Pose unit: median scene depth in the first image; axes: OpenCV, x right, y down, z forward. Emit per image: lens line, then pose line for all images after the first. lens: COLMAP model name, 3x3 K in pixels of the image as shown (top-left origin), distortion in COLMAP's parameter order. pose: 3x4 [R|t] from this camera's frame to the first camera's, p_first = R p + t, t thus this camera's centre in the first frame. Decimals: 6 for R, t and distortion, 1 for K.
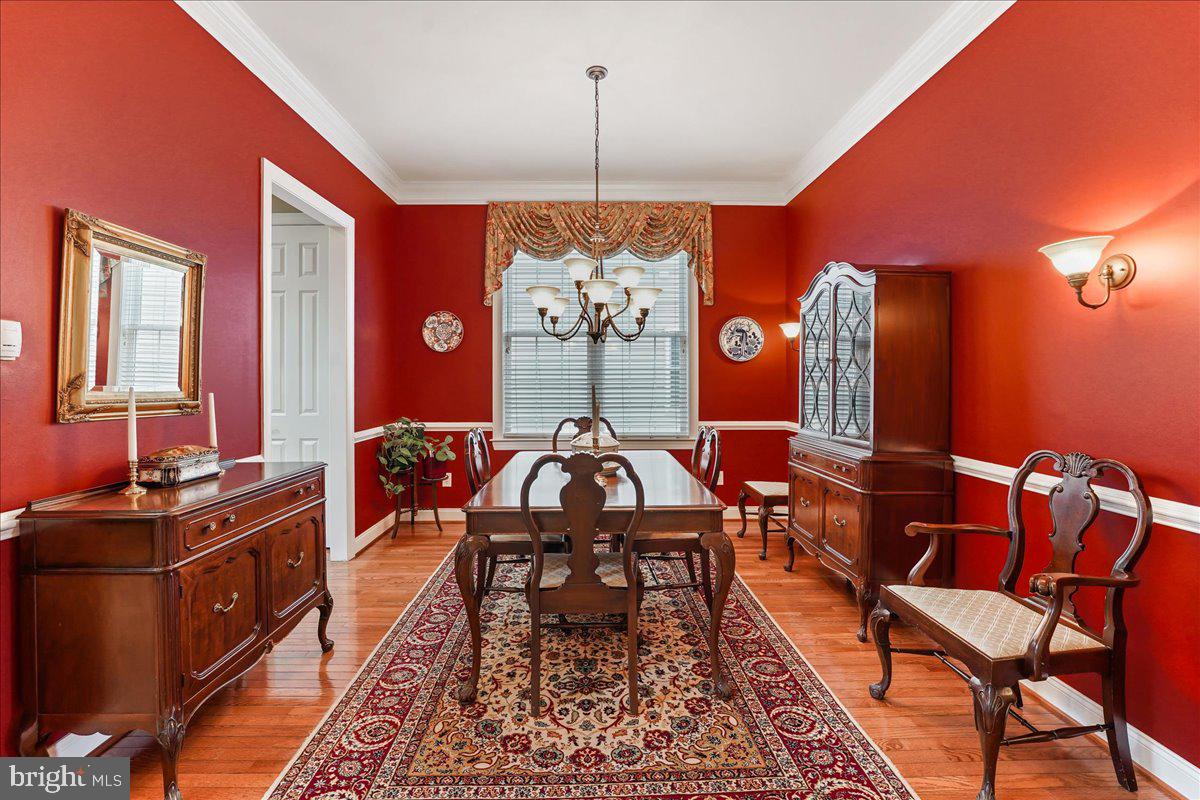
lens RADIAL K [[492.7, 0, 575.8], [0, 492.7, 376.3], [0, 0, 1]] dist [-0.025128, 0.000129]
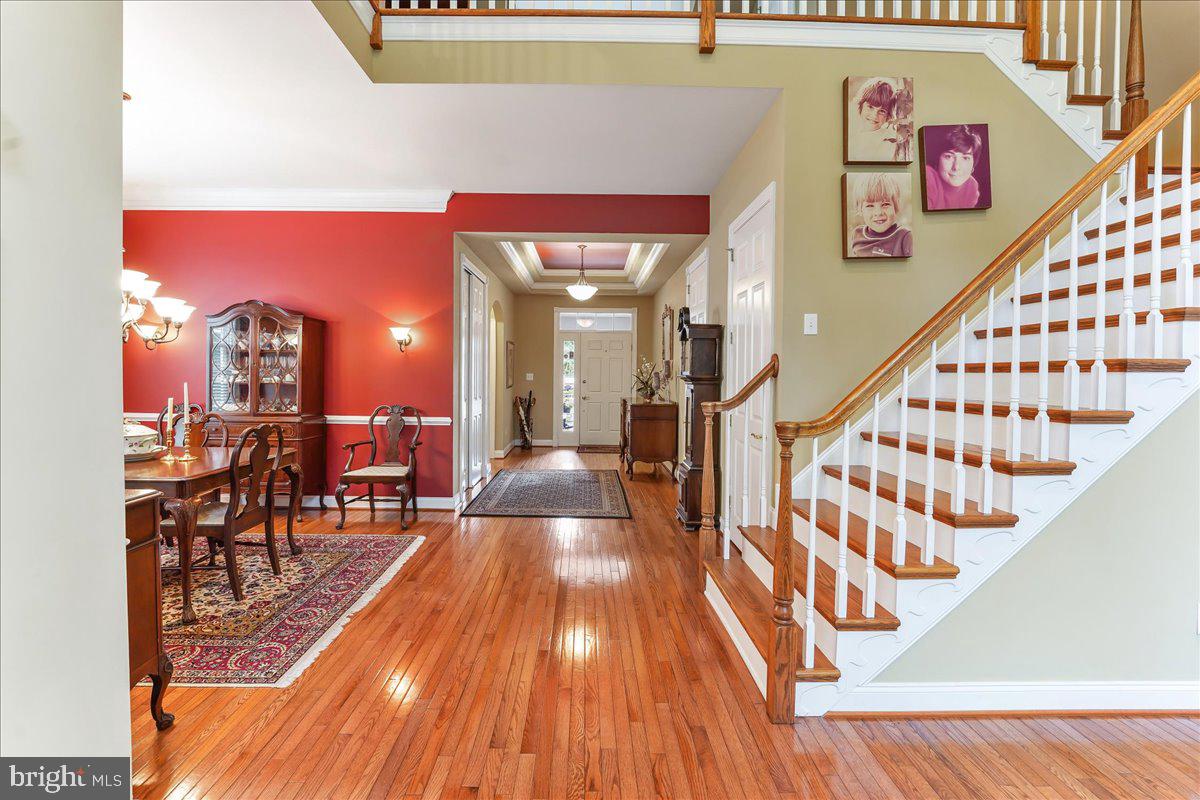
lens RADIAL K [[492.7, 0, 589.8], [0, 492.7, 387.9], [0, 0, 1]] dist [-0.025128, 0.000129]
pose [[-0.016397, -0.016153, 0.999735, -1.658554], [-0.022596, 0.999620, 0.015780, -0.011680], [-0.999610, -0.022331, -0.016756, -0.047608]]
